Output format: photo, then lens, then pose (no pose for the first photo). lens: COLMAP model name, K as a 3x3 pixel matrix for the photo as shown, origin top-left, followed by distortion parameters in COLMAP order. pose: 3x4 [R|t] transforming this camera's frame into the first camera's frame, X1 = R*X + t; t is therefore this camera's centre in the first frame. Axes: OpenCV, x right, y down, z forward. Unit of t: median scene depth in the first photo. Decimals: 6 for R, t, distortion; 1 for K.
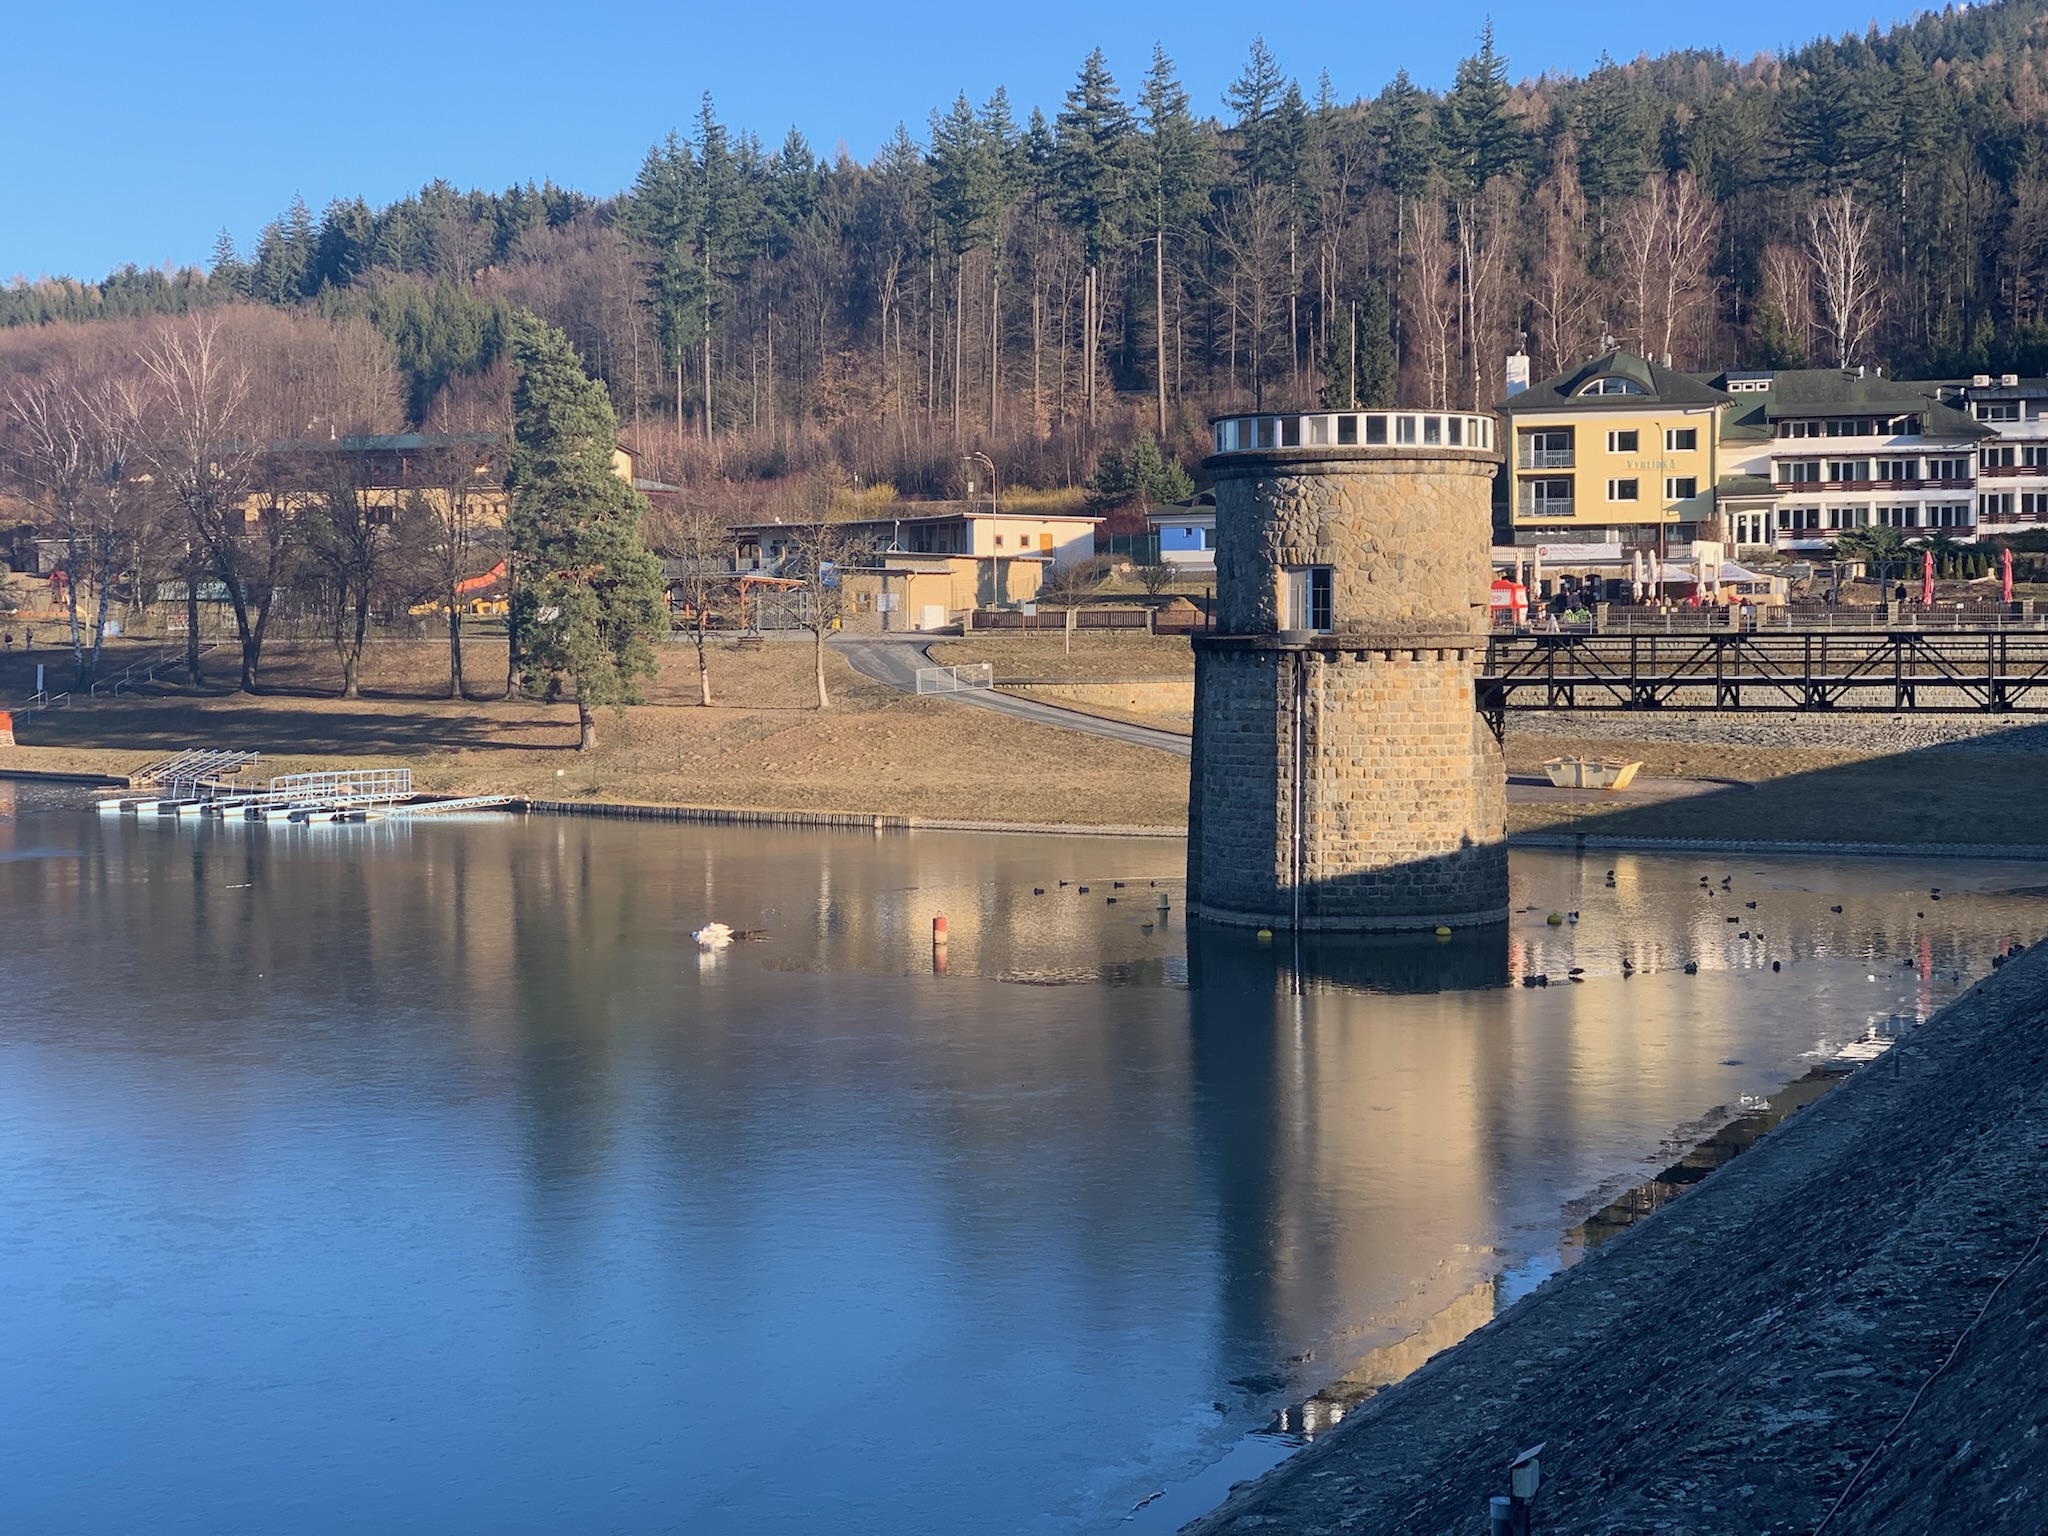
lens RADIAL K [[3075.5, 0, 1078.0], [0, 3075.5, 693.6], [0, 0, 1]] dist [0.125169, 0.000000]
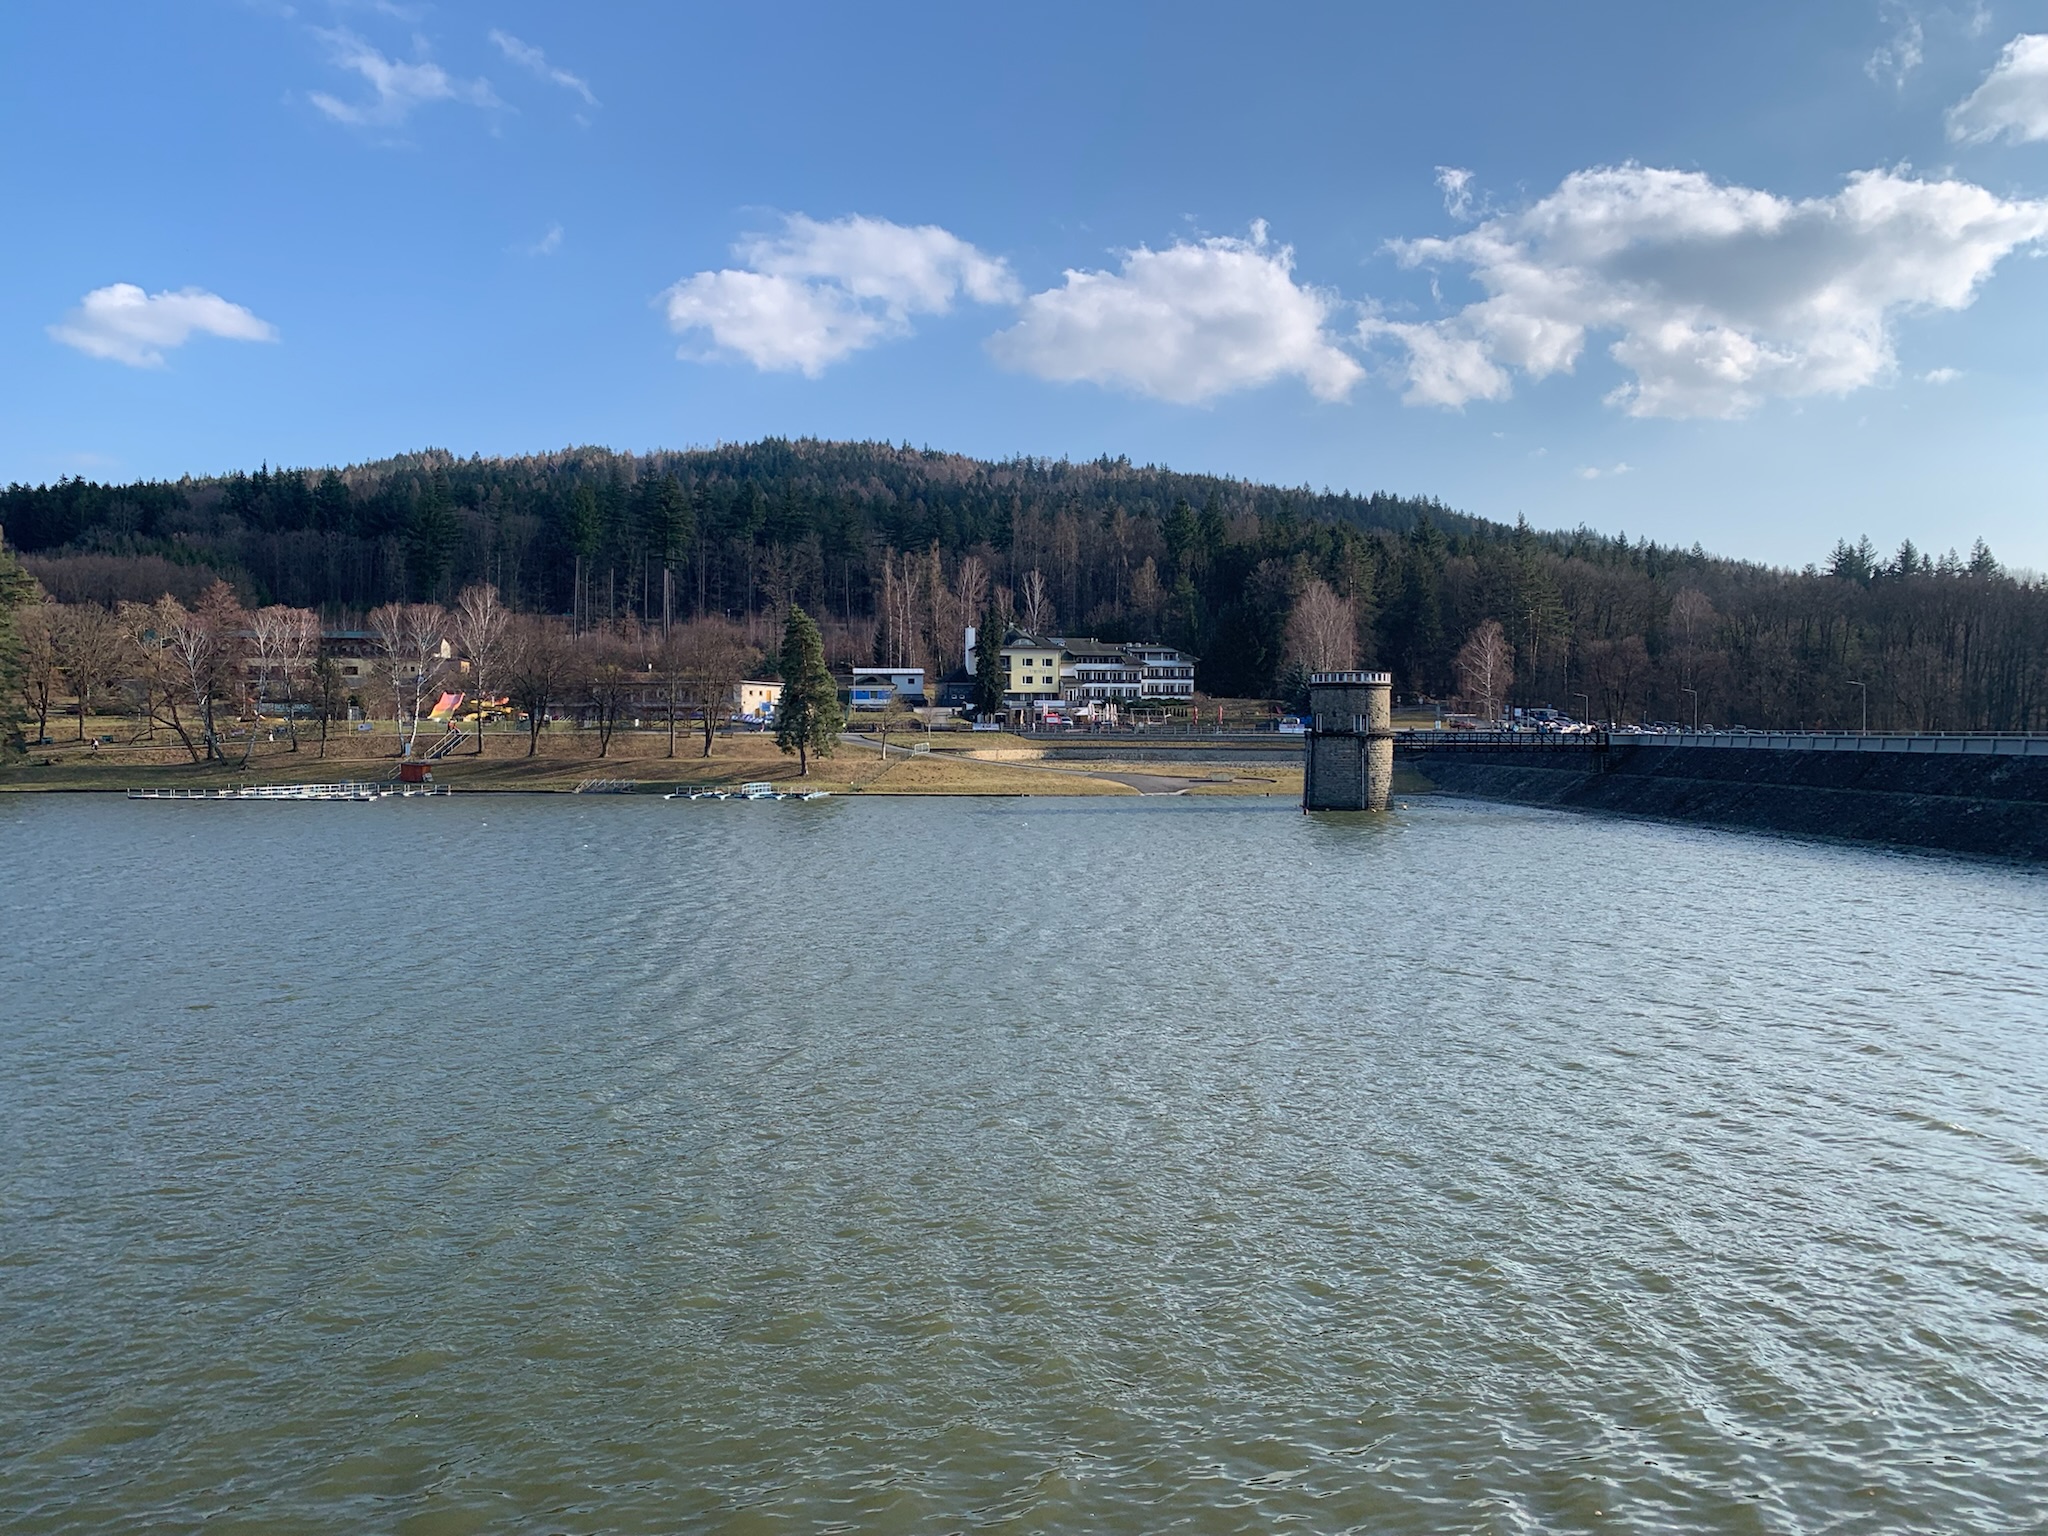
lens RADIAL K [[1567.1, 0, 1041.4], [0, 1567.1, 758.4], [0, 0, 1]] dist [0.050567, -0.071560]
pose [[0.856108, -0.001455, 0.516795, -0.755749], [0.004026, 0.999984, -0.003854, 0.010999], [-0.516782, 0.005380, 0.856100, -0.258454]]
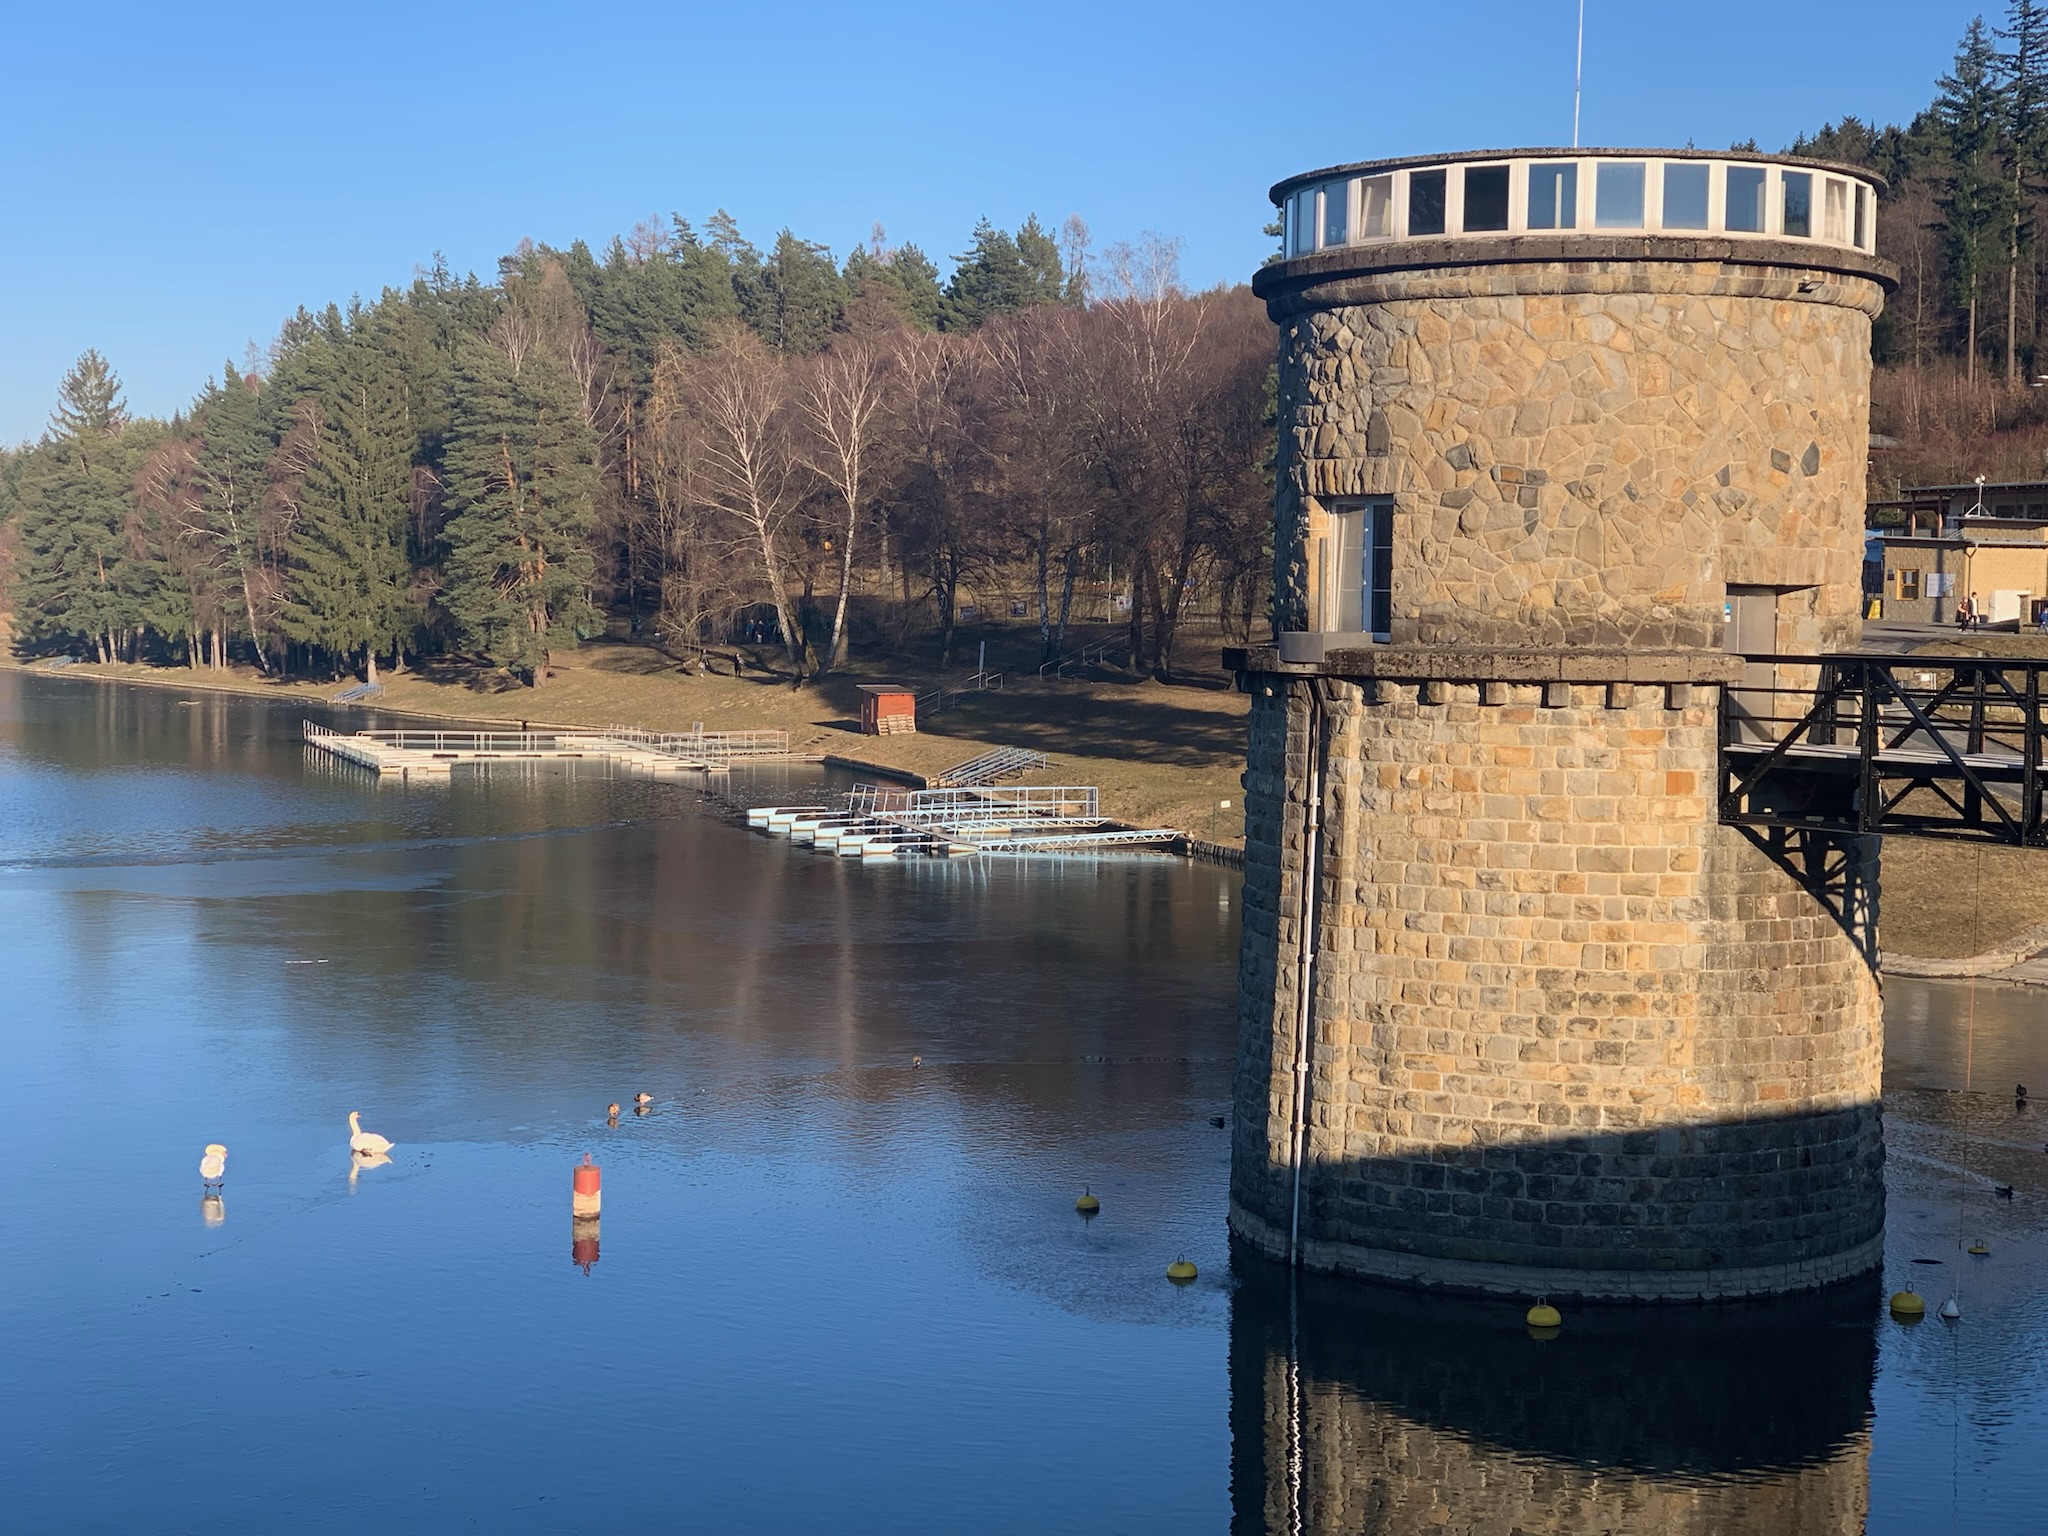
lens RADIAL K [[3075.5, 0, 1038.0], [0, 3075.5, 751.3], [0, 0, 1]] dist [0.125169, 0.000000]
pose [[0.872738, 0.044377, -0.486168, 0.160855], [-0.032579, 0.998934, 0.032699, -0.010078], [0.487101, -0.012698, 0.873253, 0.342827]]
